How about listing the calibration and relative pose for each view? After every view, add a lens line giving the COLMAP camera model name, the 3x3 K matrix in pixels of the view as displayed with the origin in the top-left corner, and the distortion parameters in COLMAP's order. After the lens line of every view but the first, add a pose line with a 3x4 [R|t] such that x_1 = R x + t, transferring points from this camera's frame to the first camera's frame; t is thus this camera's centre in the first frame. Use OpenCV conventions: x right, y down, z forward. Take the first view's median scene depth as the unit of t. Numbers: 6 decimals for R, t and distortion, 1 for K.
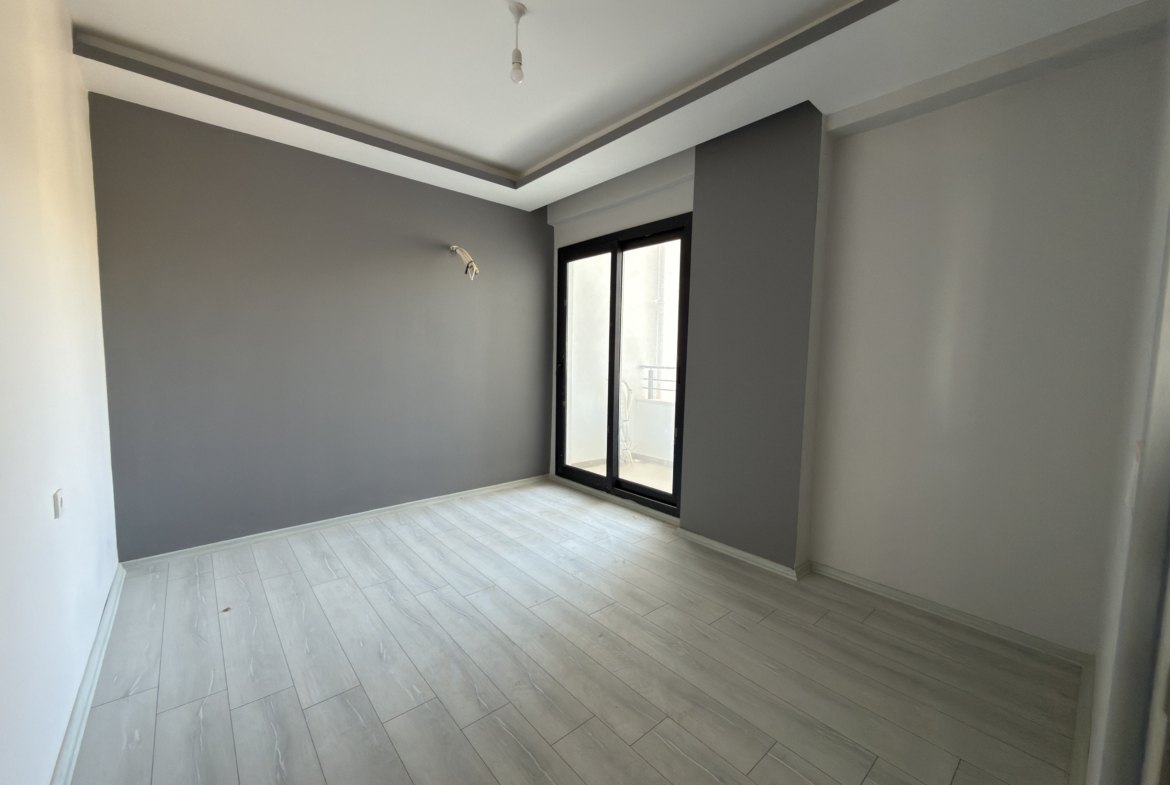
lens RADIAL K [[462.1, 0, 585.9], [0, 462.1, 393.2], [0, 0, 1]] dist [0.000044, 0.000133]
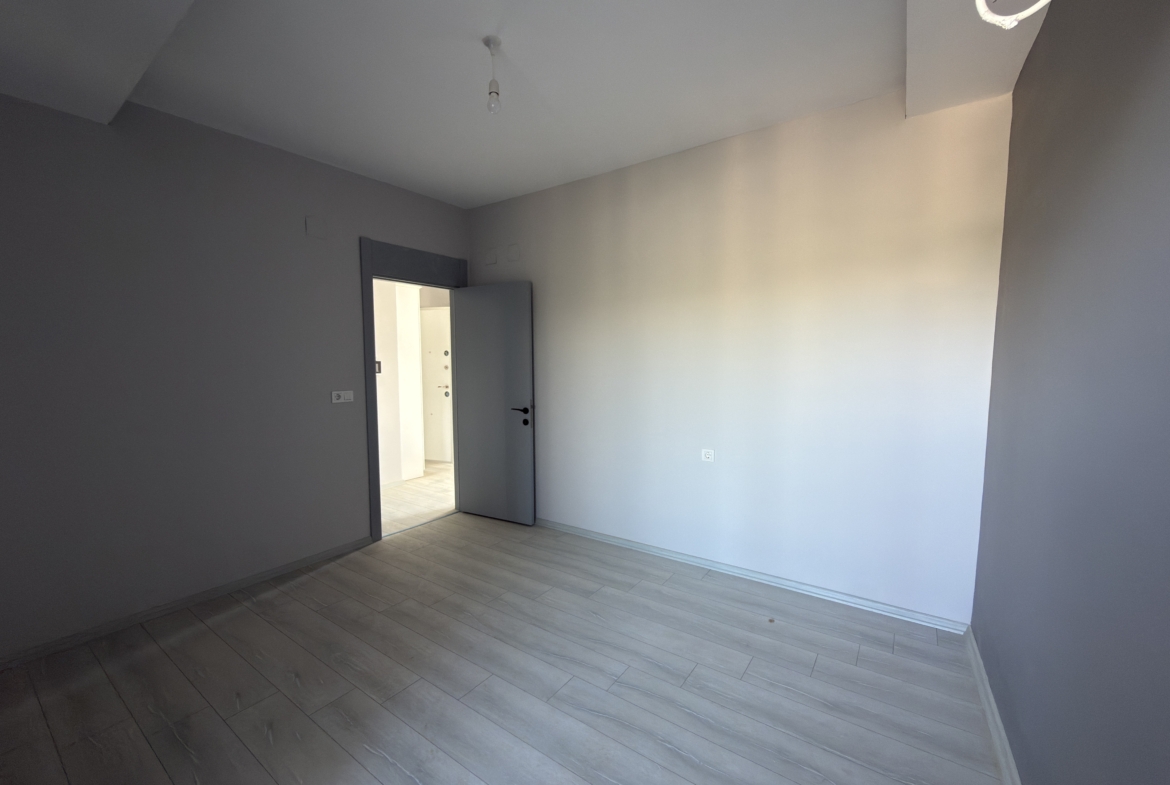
lens RADIAL K [[462.1, 0, 585.9], [0, 462.1, 393.2], [0, 0, 1]] dist [0.000044, 0.000133]
pose [[-0.969550, 0.004435, -0.244852, -0.087247], [-0.031838, 0.989068, 0.143982, -0.208525], [0.242814, 0.147393, -0.958810, 1.879487]]
